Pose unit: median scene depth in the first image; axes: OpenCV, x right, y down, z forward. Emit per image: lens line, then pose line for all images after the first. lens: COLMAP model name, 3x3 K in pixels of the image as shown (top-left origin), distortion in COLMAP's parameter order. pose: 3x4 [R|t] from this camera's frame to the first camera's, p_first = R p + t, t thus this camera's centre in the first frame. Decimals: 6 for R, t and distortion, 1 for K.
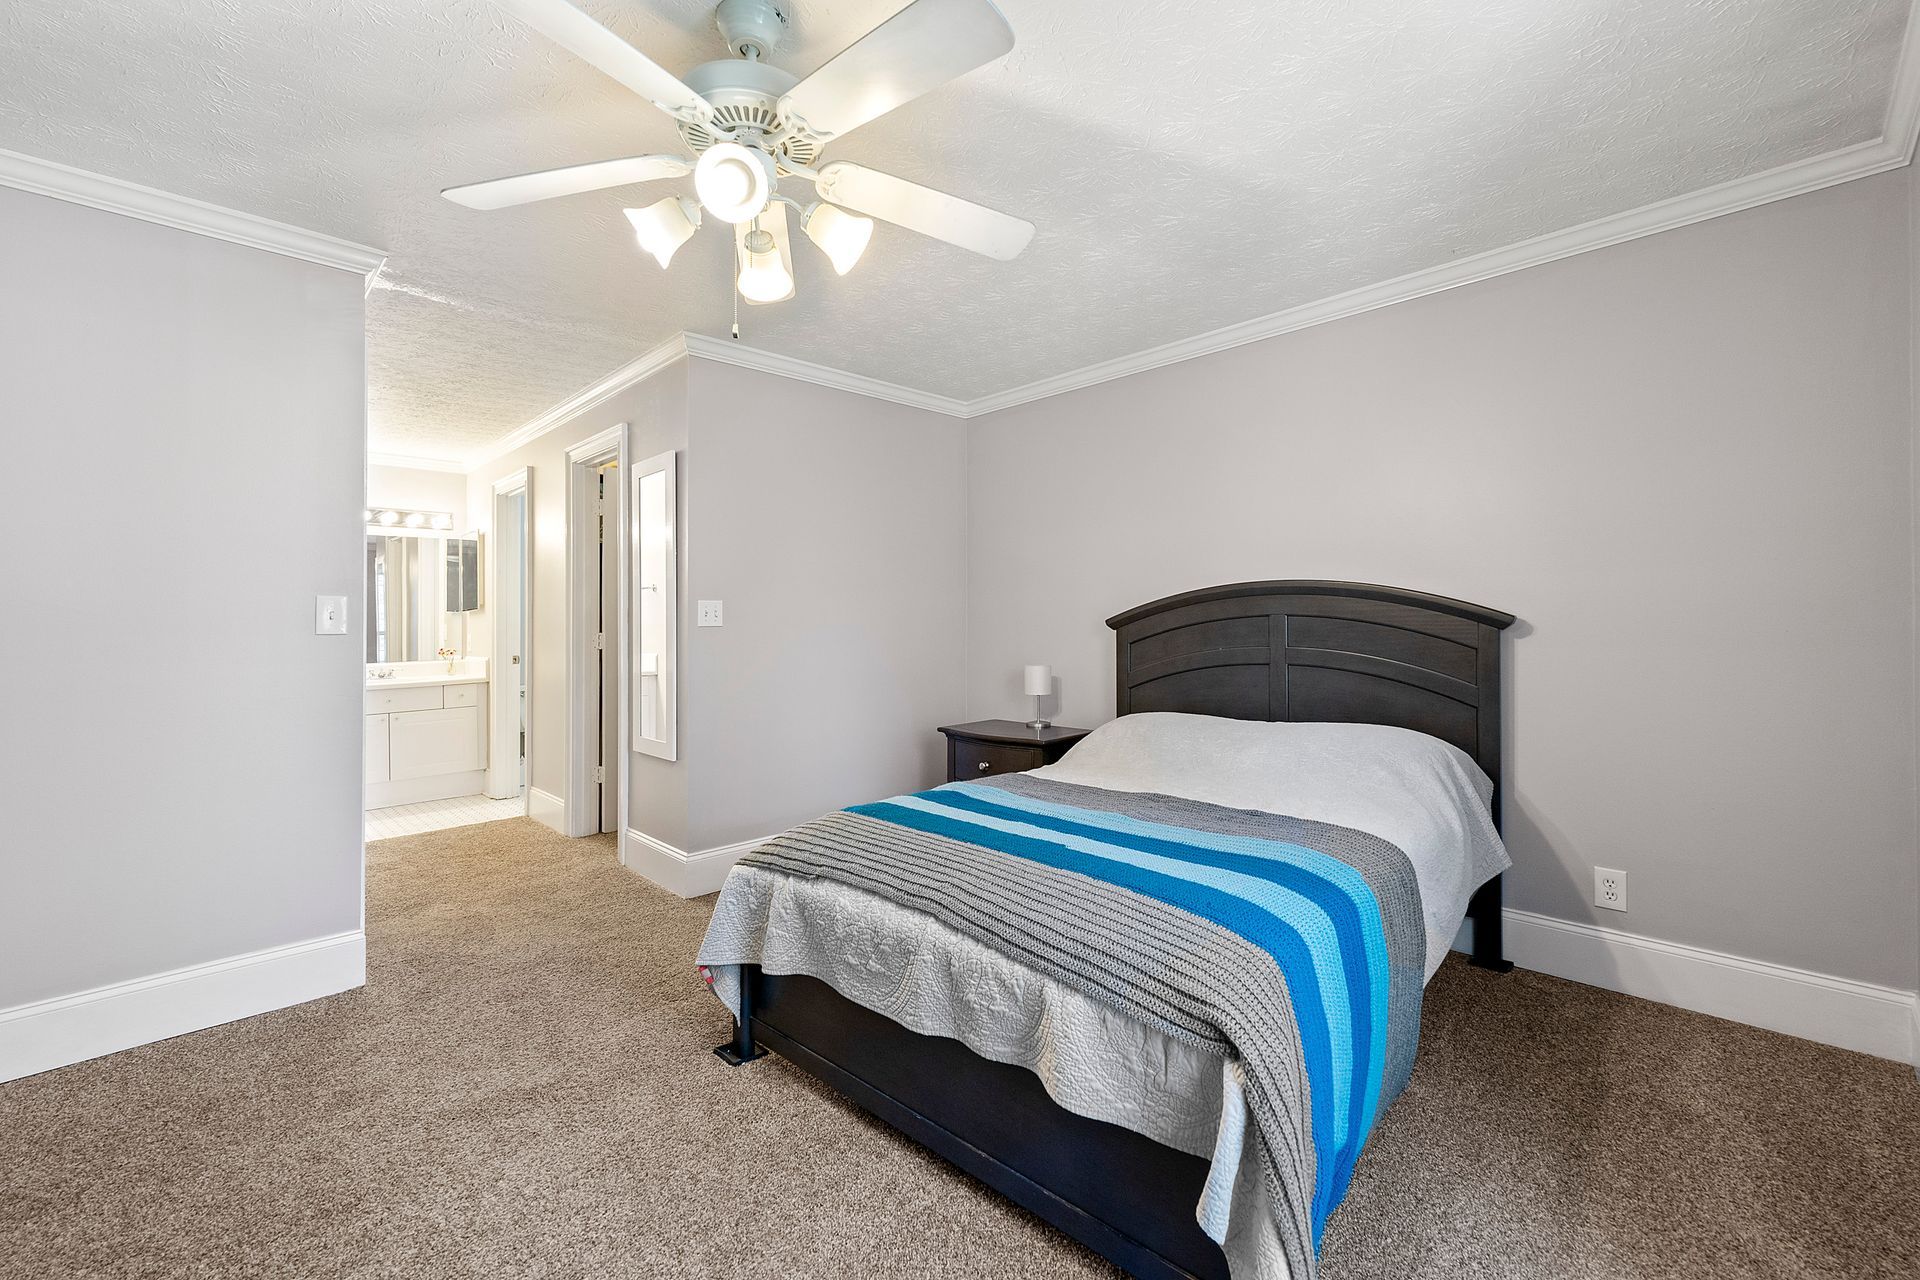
lens RADIAL K [[821.7, 0, 958.2], [0, 821.7, 616.7], [0, 0, 1]] dist [0.001772, 0.000149]
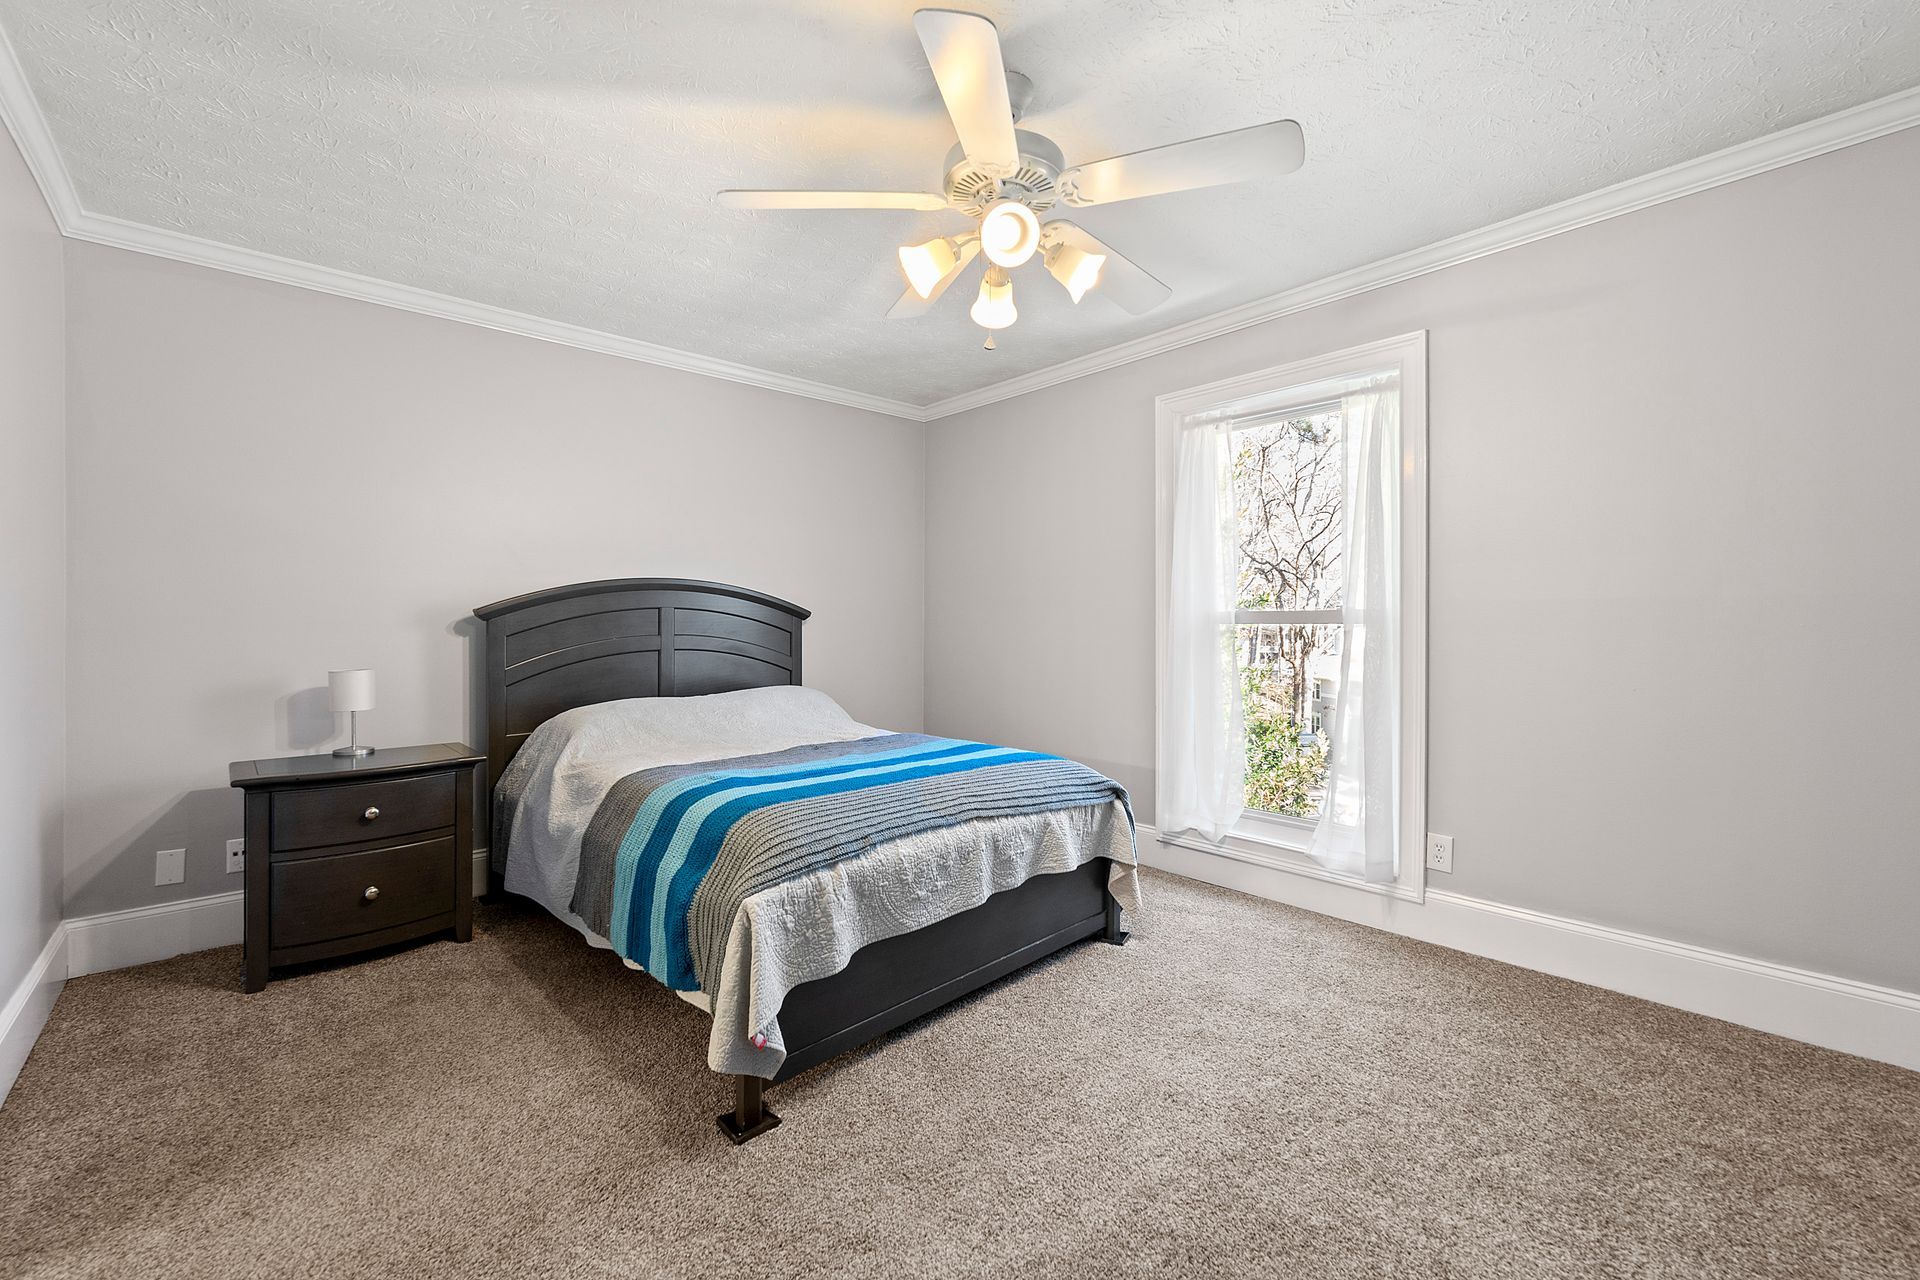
lens RADIAL K [[791.7, 0, 970.9], [0, 791.7, 640.0], [0, 0, 1]] dist [0.001388, -0.000062]
pose [[0.017691, -0.020216, 0.999639, -1.318611], [-0.002322, 0.999792, 0.020261, 0.037908], [-0.999841, -0.002680, 0.017641, 0.965633]]
